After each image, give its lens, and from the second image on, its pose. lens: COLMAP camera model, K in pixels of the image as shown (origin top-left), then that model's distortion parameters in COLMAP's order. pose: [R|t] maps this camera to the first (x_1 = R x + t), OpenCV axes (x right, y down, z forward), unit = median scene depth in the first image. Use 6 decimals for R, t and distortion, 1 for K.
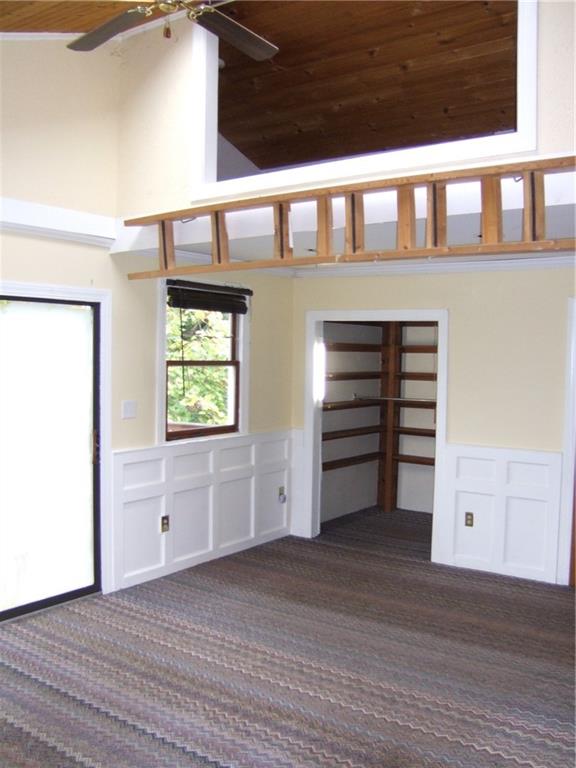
lens RADIAL K [[728.0, 0, 282.5], [0, 728.0, 385.8], [0, 0, 1]] dist [-0.090502, 0.000000]
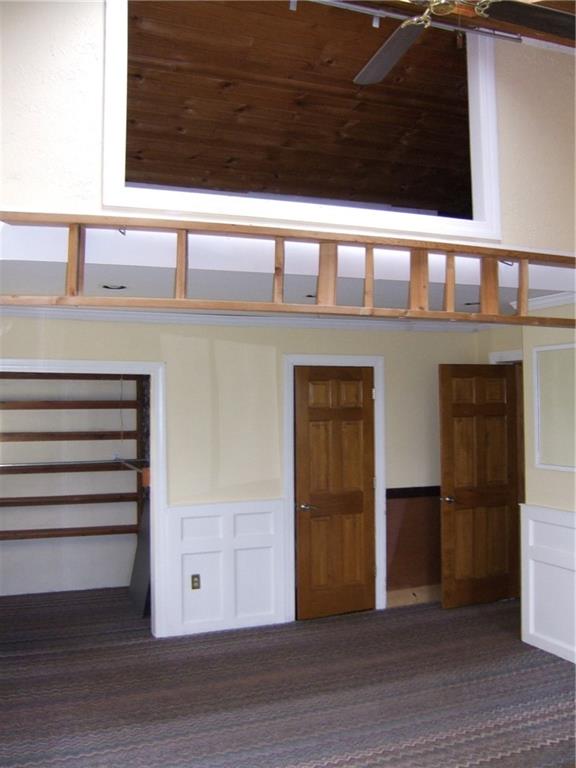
lens RADIAL K [[728.0, 0, 281.5], [0, 728.0, 384.2], [0, 0, 1]] dist [-0.090502, 0.000000]
pose [[0.533934, 0.008520, 0.845483, -0.652180], [0.055484, 0.997441, -0.045090, -0.035536], [-0.843704, 0.070986, 0.532095, 0.492292]]
